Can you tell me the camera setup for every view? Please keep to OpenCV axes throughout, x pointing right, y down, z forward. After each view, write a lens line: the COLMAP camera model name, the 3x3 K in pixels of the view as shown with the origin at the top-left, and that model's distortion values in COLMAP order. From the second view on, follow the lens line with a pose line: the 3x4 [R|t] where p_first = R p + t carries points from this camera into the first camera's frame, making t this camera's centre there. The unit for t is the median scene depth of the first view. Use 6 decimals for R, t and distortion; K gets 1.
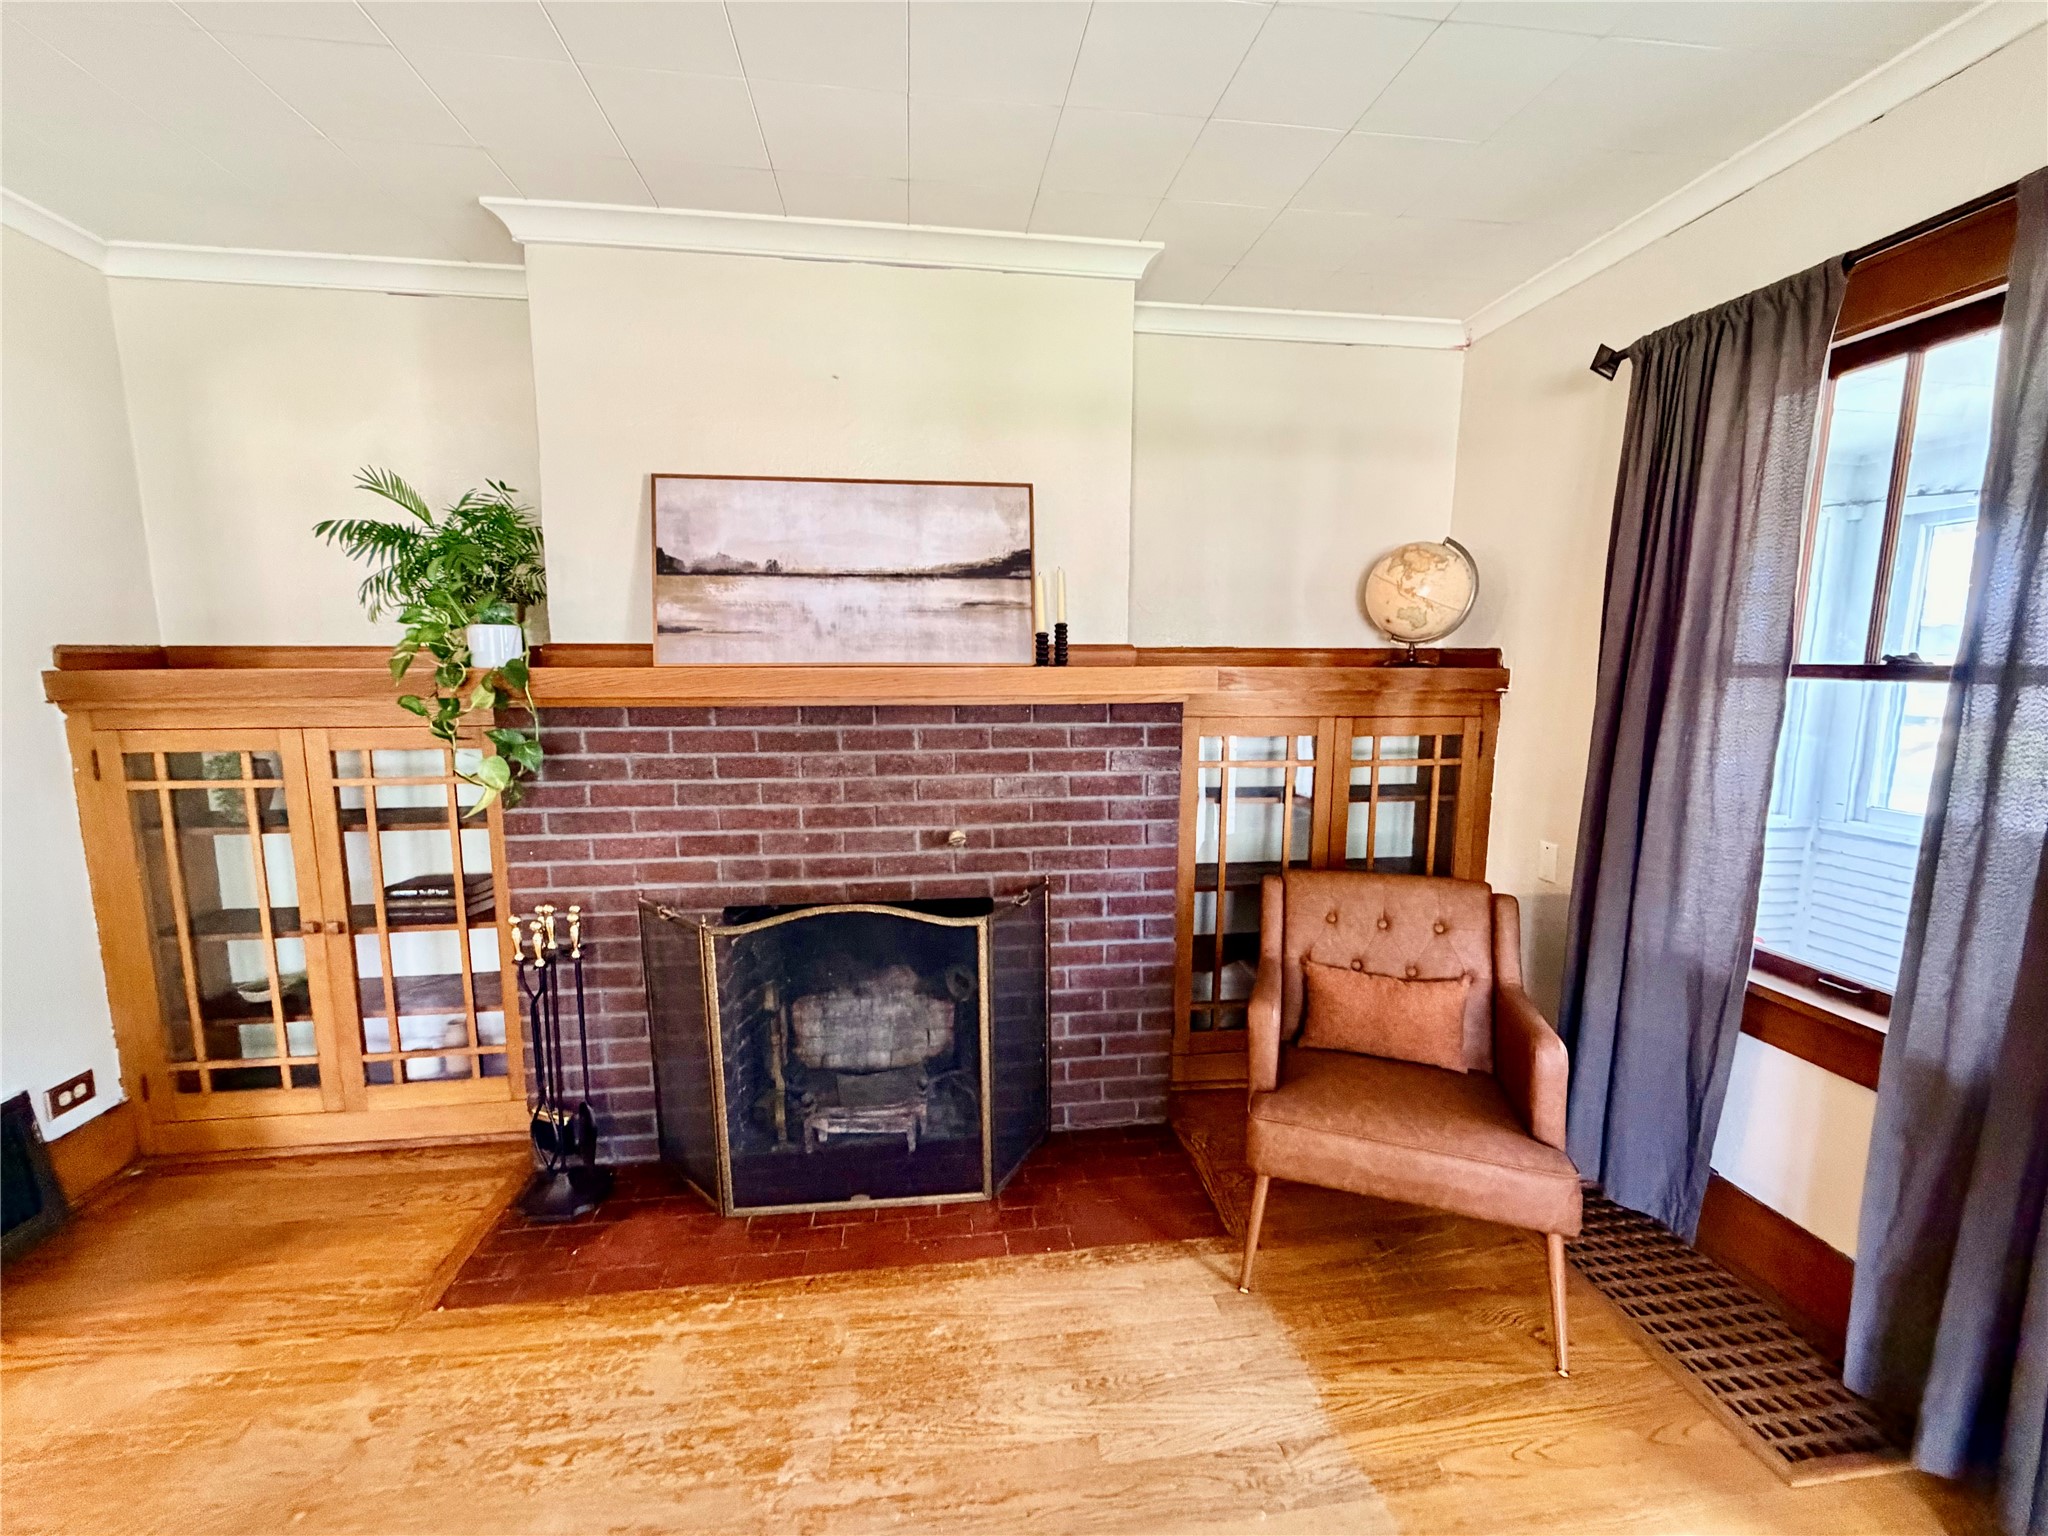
lens RADIAL K [[813.7, 0, 1013.7], [0, 813.7, 771.1], [0, 0, 1]] dist [-0.002400, 0.000196]
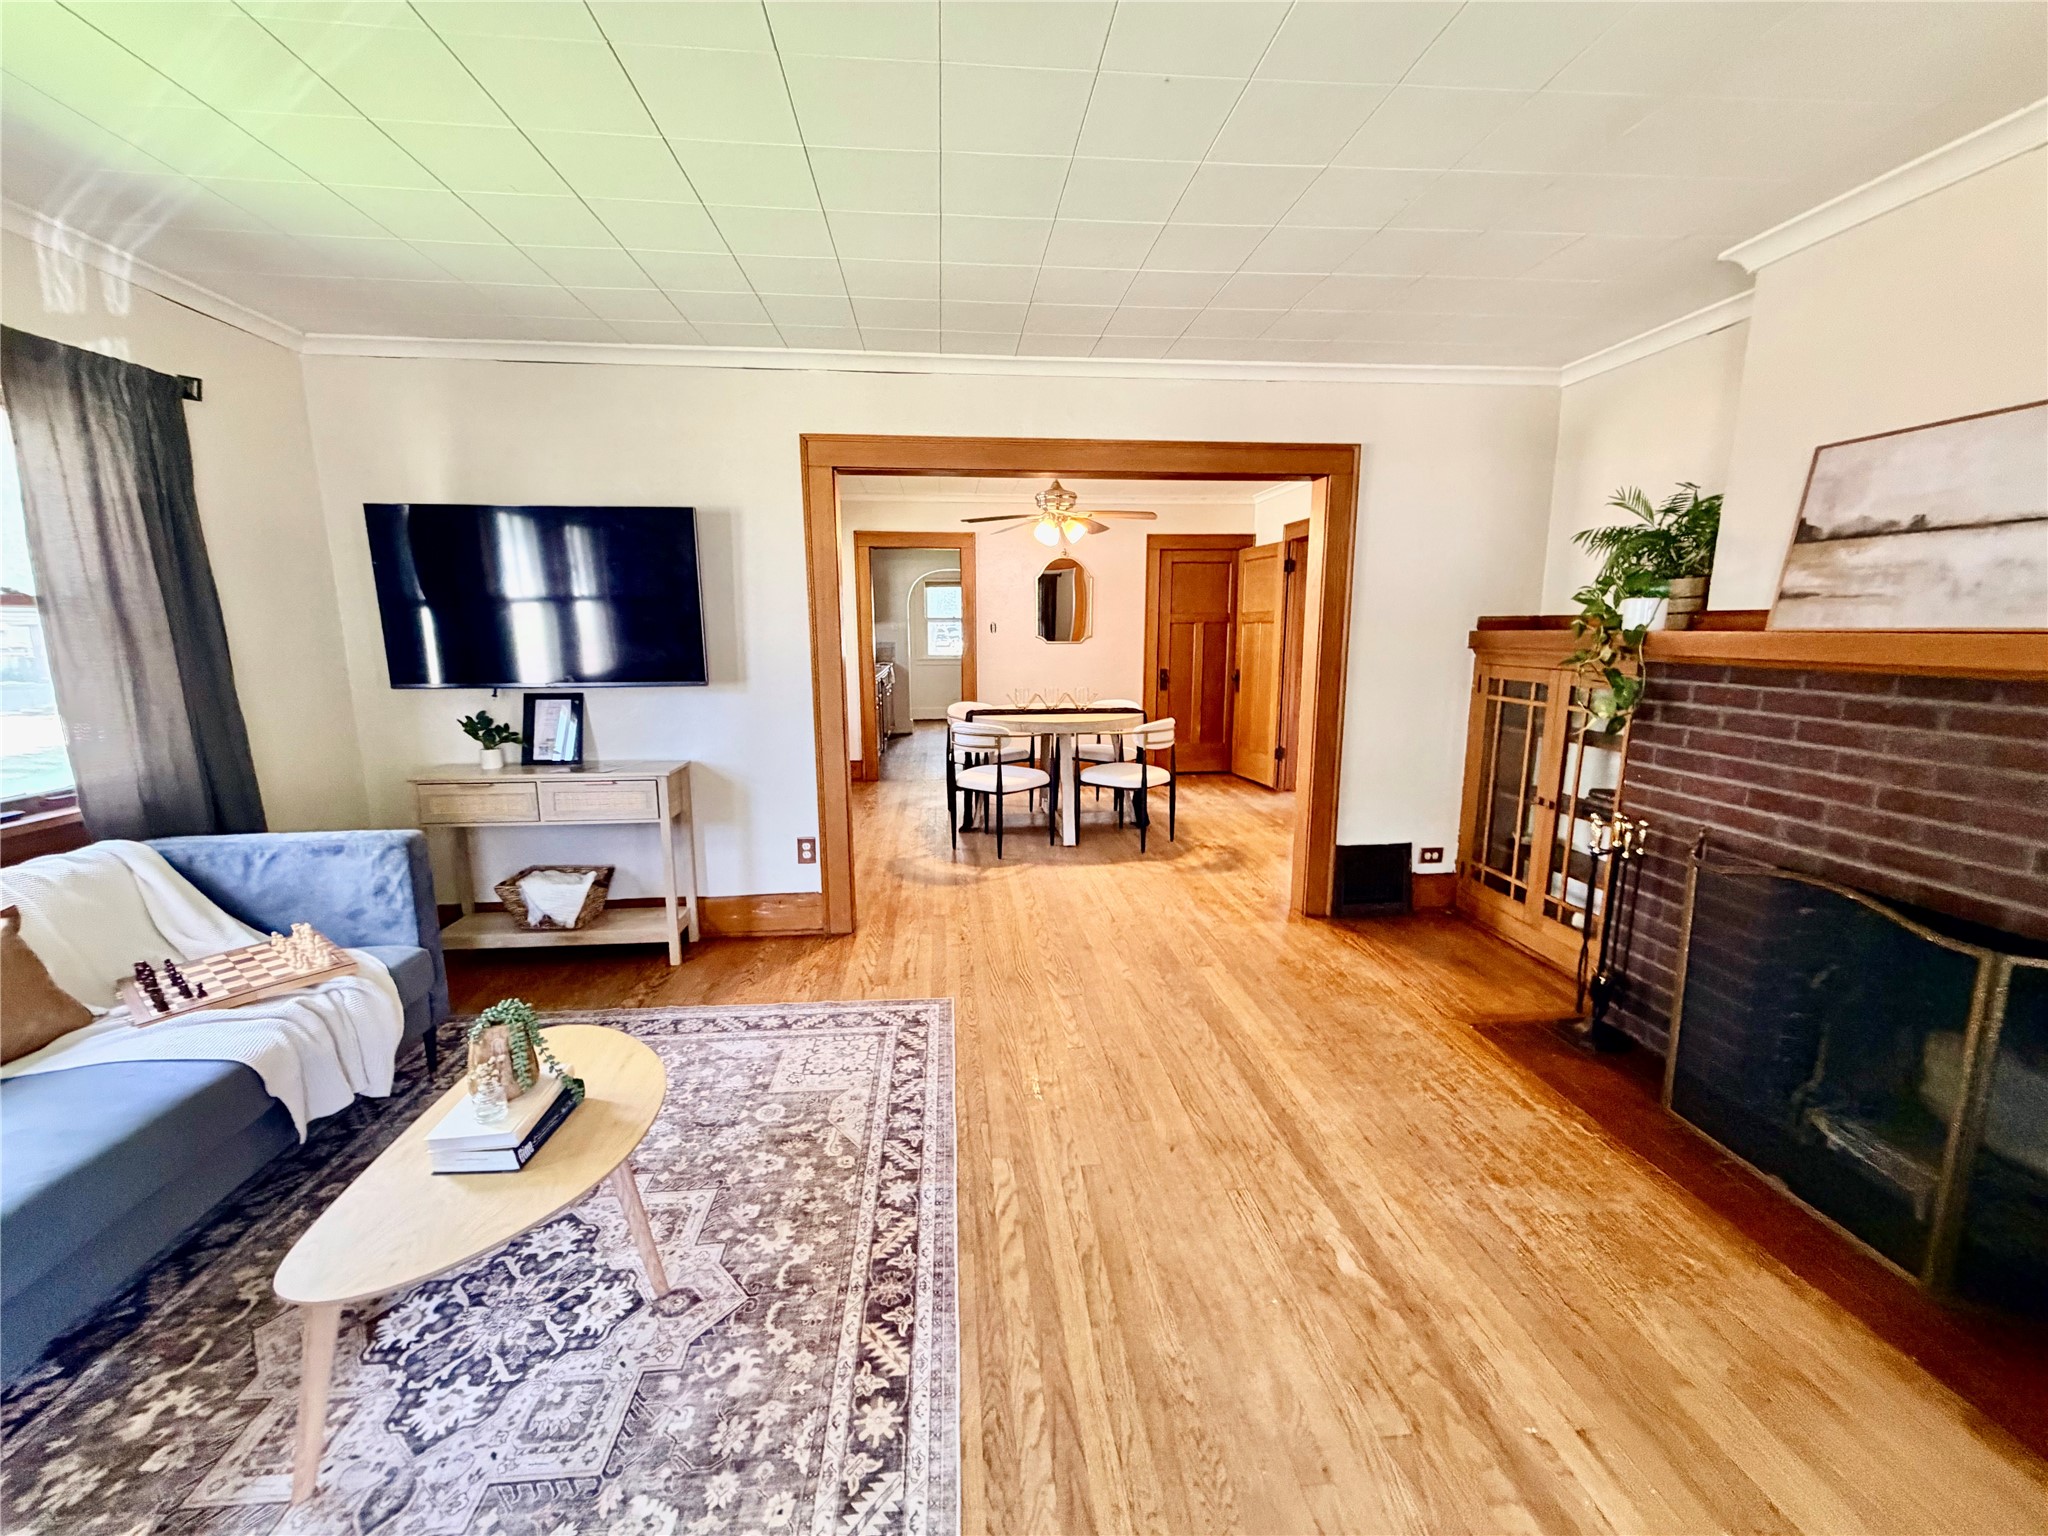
lens RADIAL K [[813.7, 0, 1021.6], [0, 813.7, 771.2], [0, 0, 1]] dist [-0.002400, 0.000196]
pose [[-0.035074, 0.176848, -0.983613, 0.689291], [-0.129108, 0.975169, 0.179934, -0.011463], [0.991010, 0.133303, -0.011370, 0.045223]]
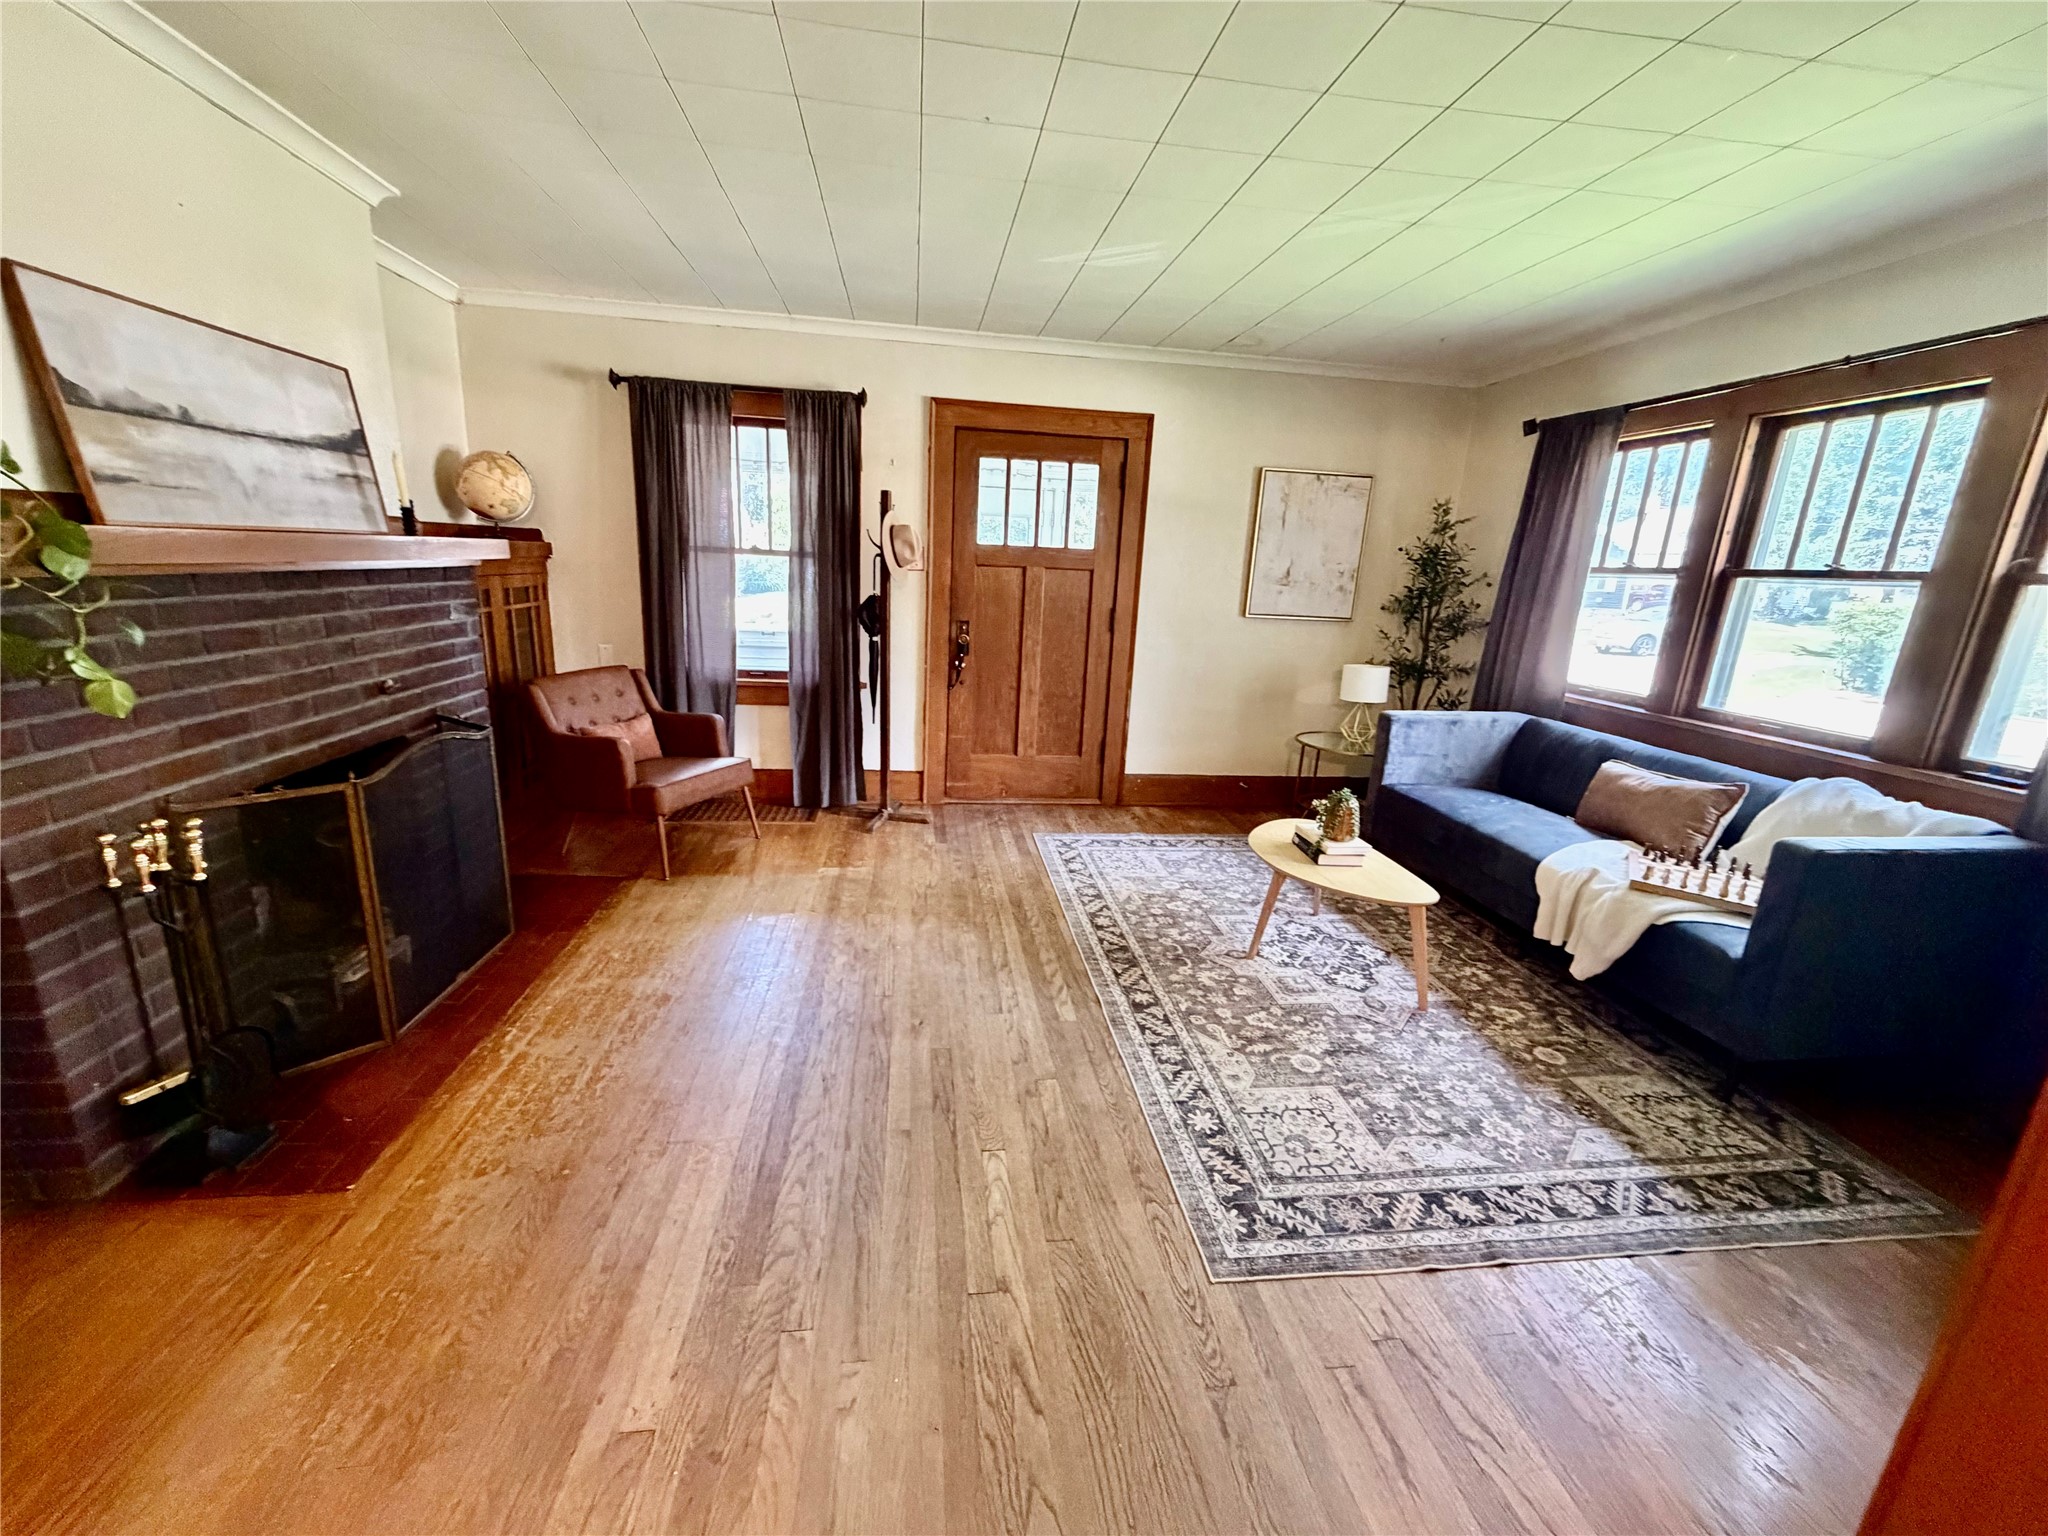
lens RADIAL K [[813.7, 0, 1025.2], [0, 813.7, 772.6], [0, 0, 1]] dist [-0.002400, 0.000196]
pose [[0.000667, -0.251525, 0.967851, -1.272768], [0.086653, 0.964225, 0.250523, -0.011519], [-0.996238, 0.083700, 0.022439, 0.080216]]
